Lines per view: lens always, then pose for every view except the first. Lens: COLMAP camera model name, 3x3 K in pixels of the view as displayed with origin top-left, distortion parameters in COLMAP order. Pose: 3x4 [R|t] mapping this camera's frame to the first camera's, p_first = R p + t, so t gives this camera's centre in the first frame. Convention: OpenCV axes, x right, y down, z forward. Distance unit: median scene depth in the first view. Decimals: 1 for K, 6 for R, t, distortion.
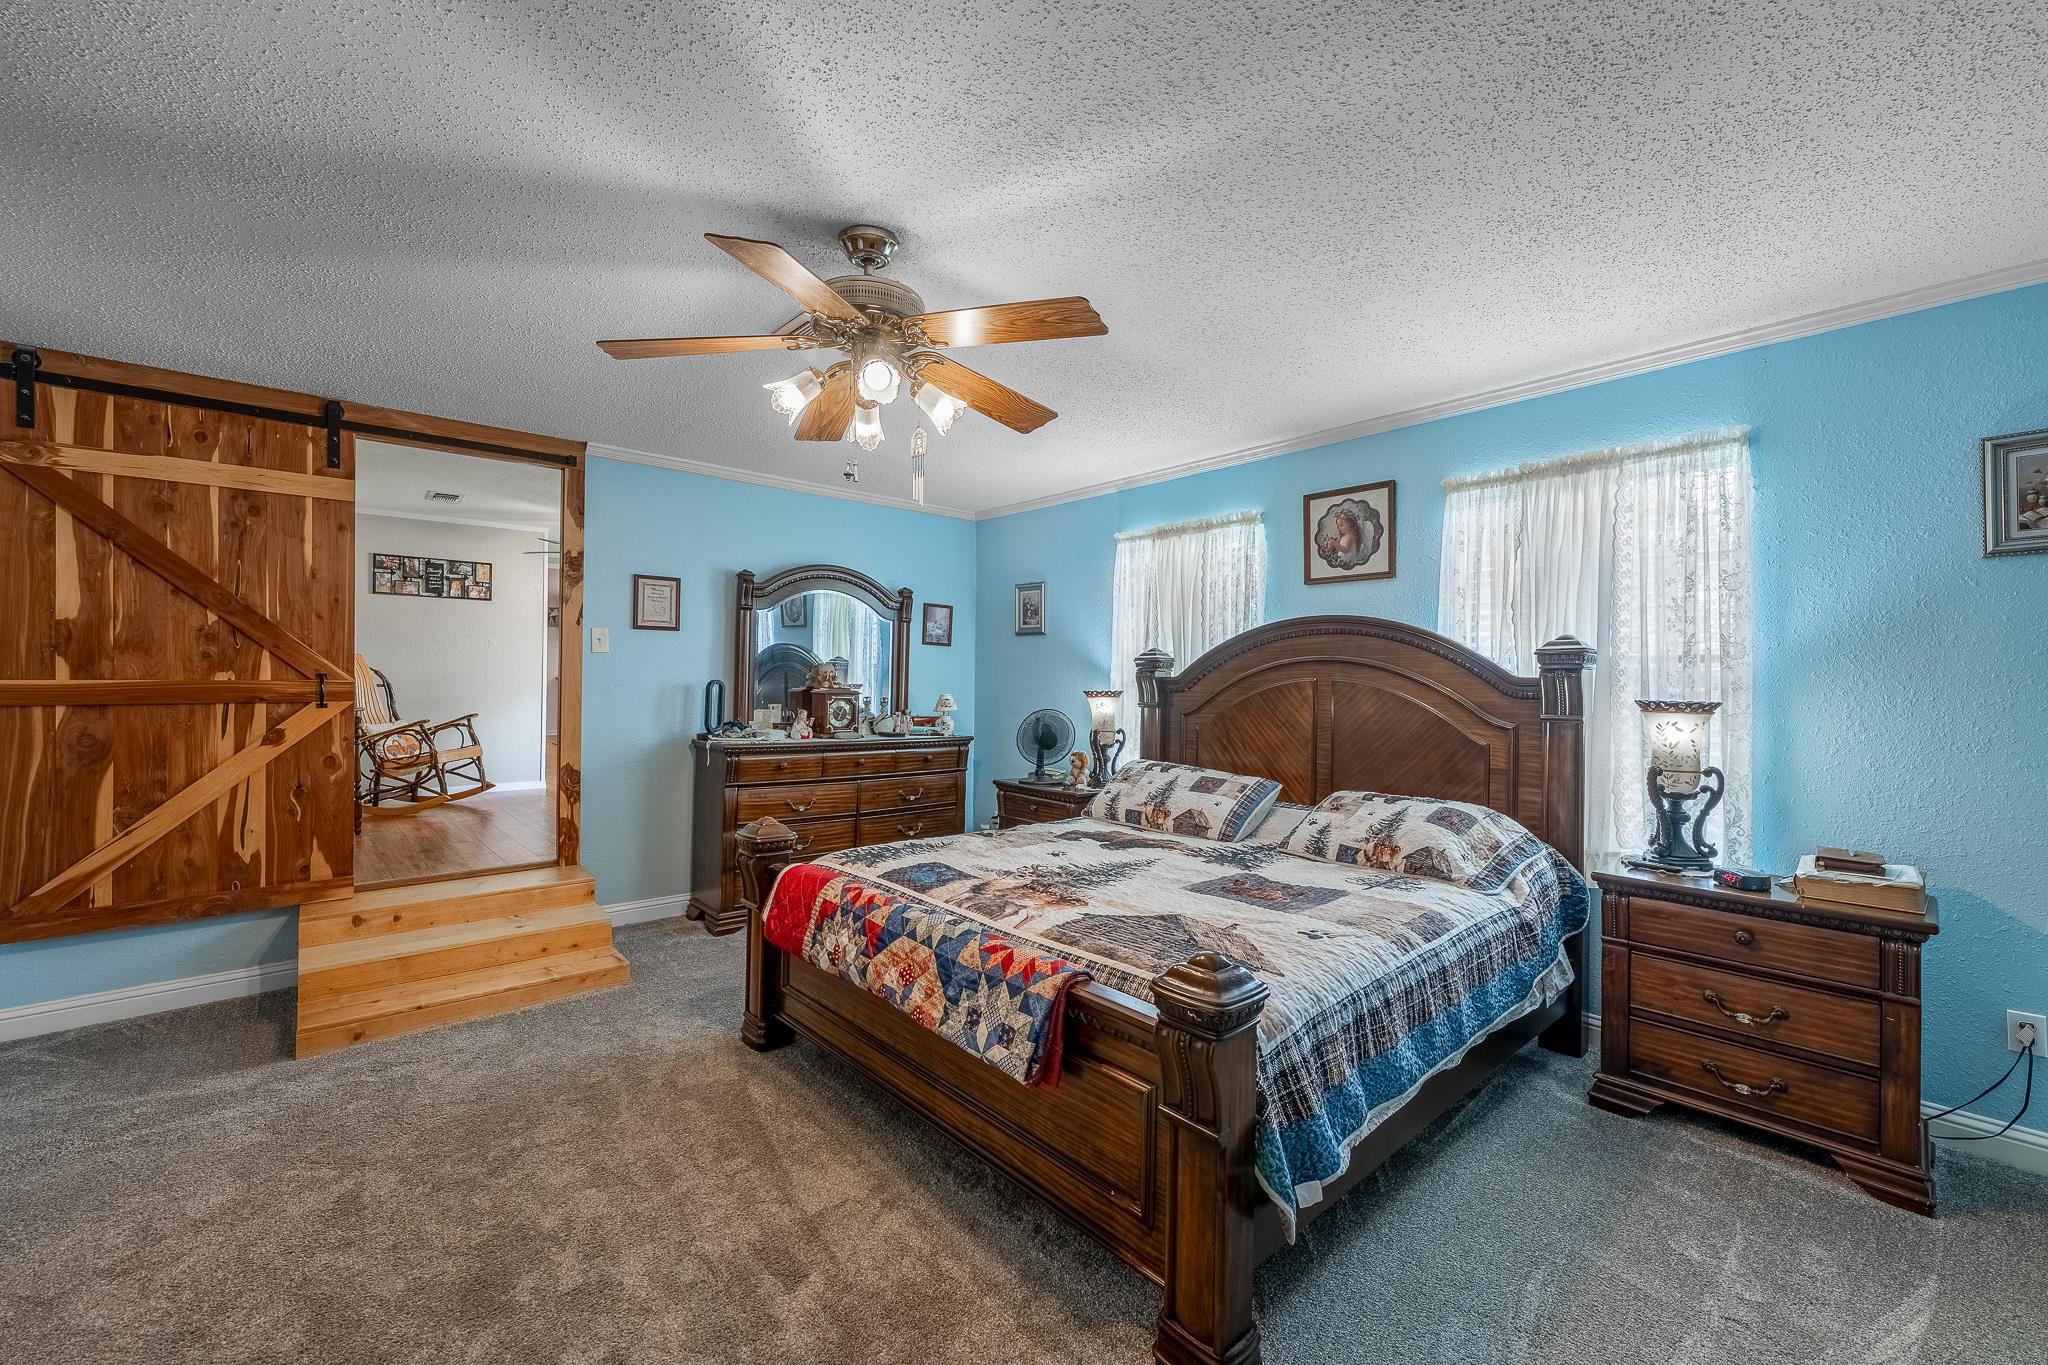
lens RADIAL K [[831.3, 0, 1011.3], [0, 831.3, 670.1], [0, 0, 1]] dist [0.004138, 0.000213]
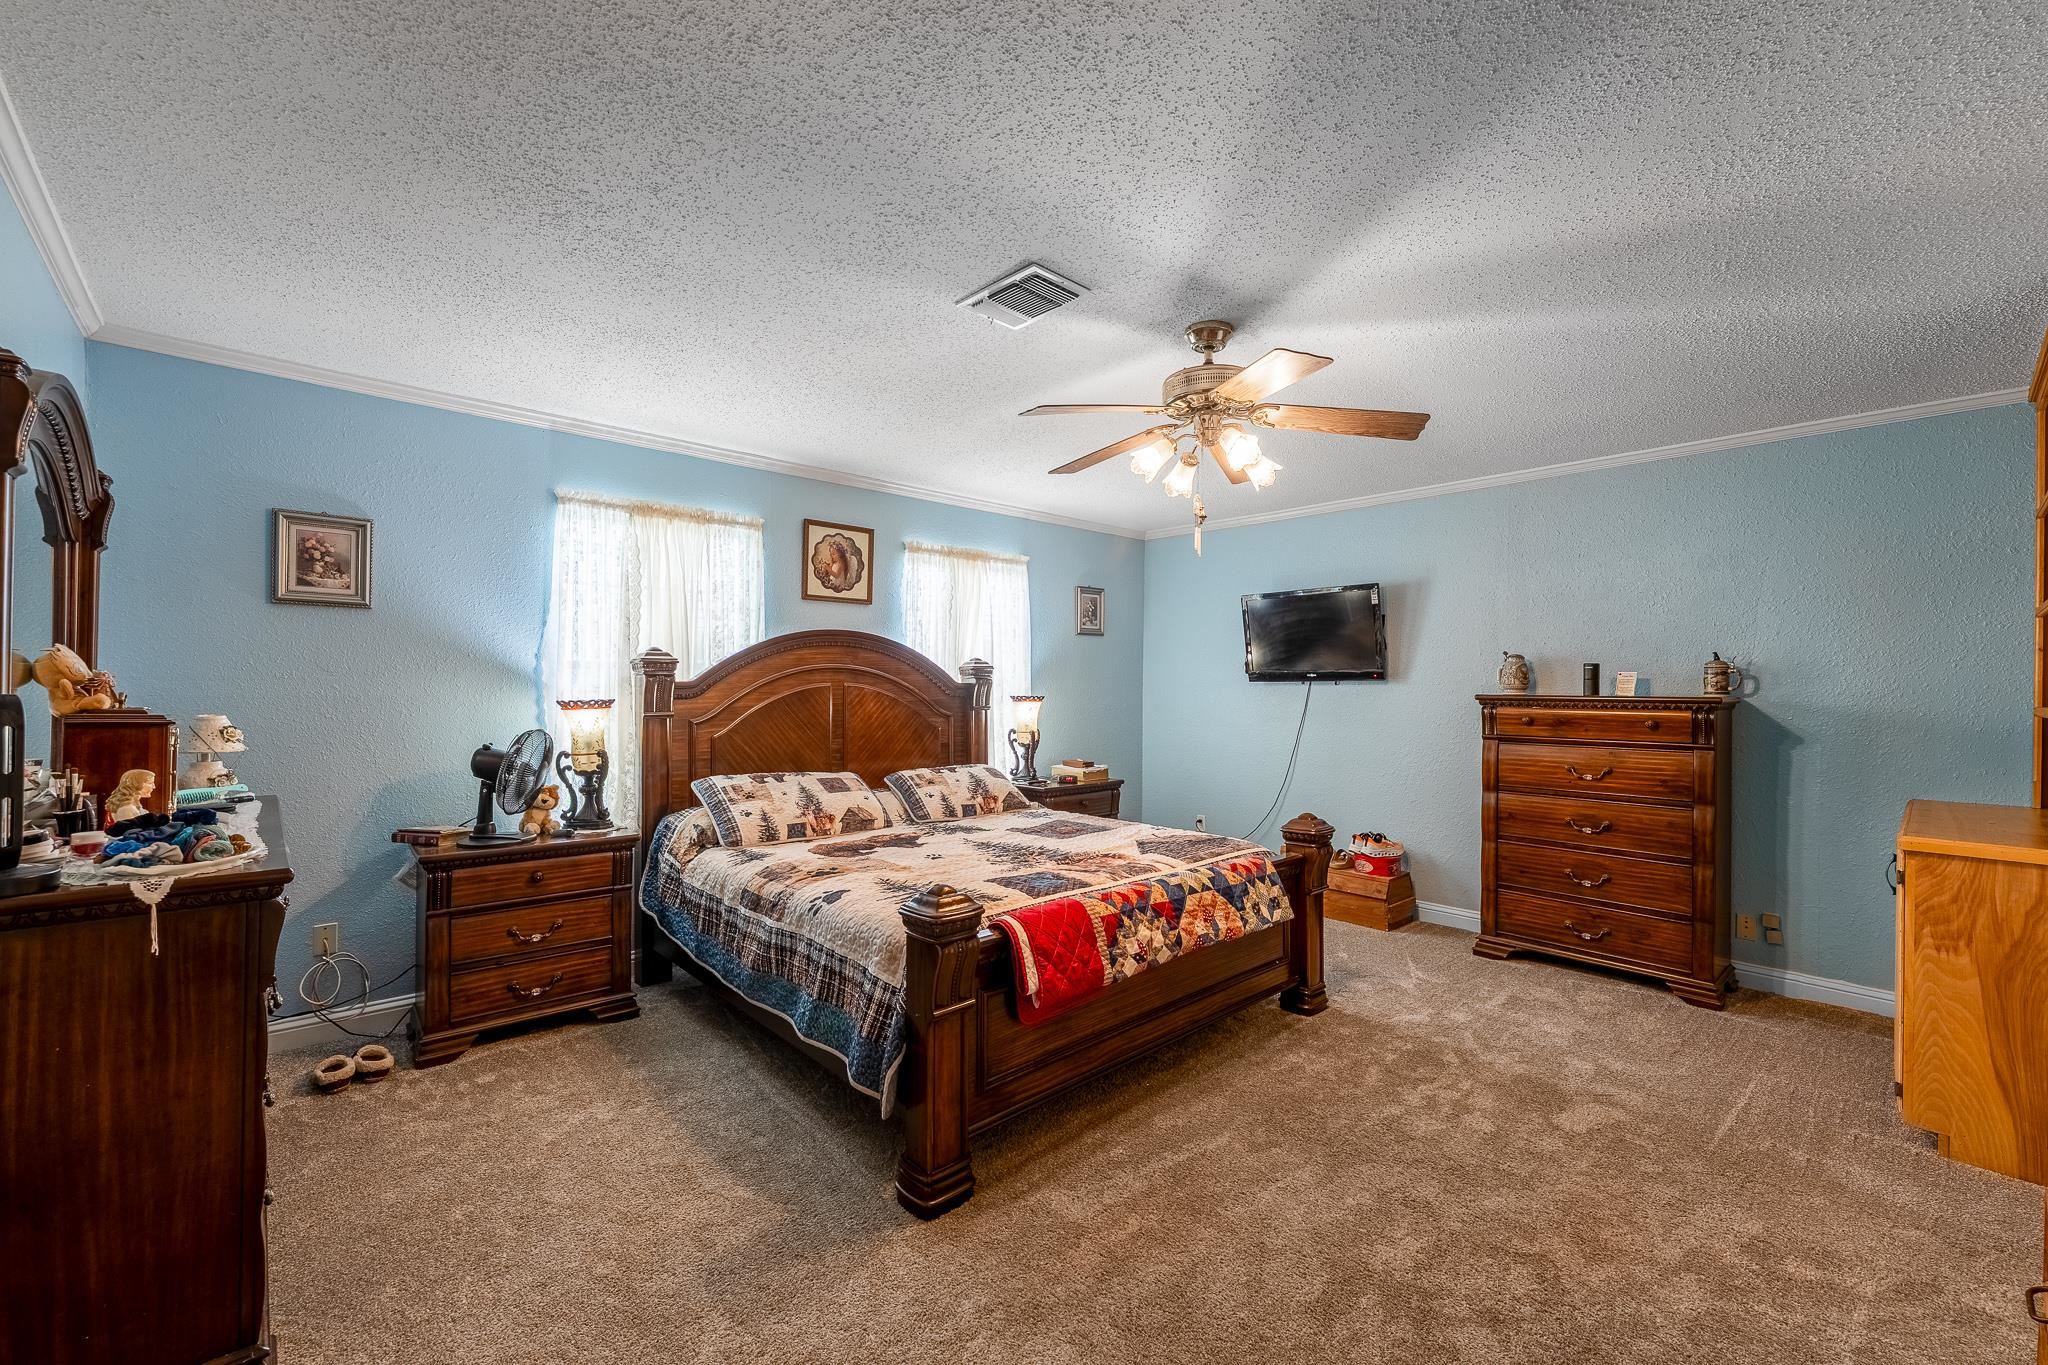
lens RADIAL K [[831.3, 0, 1038.9], [0, 831.3, 693.1], [0, 0, 1]] dist [0.004138, 0.000213]
pose [[-0.041842, -0.015348, 0.999006, -0.999678], [-0.014050, 0.999792, 0.014772, 0.002602], [-0.999025, -0.013417, -0.042049, 0.945667]]
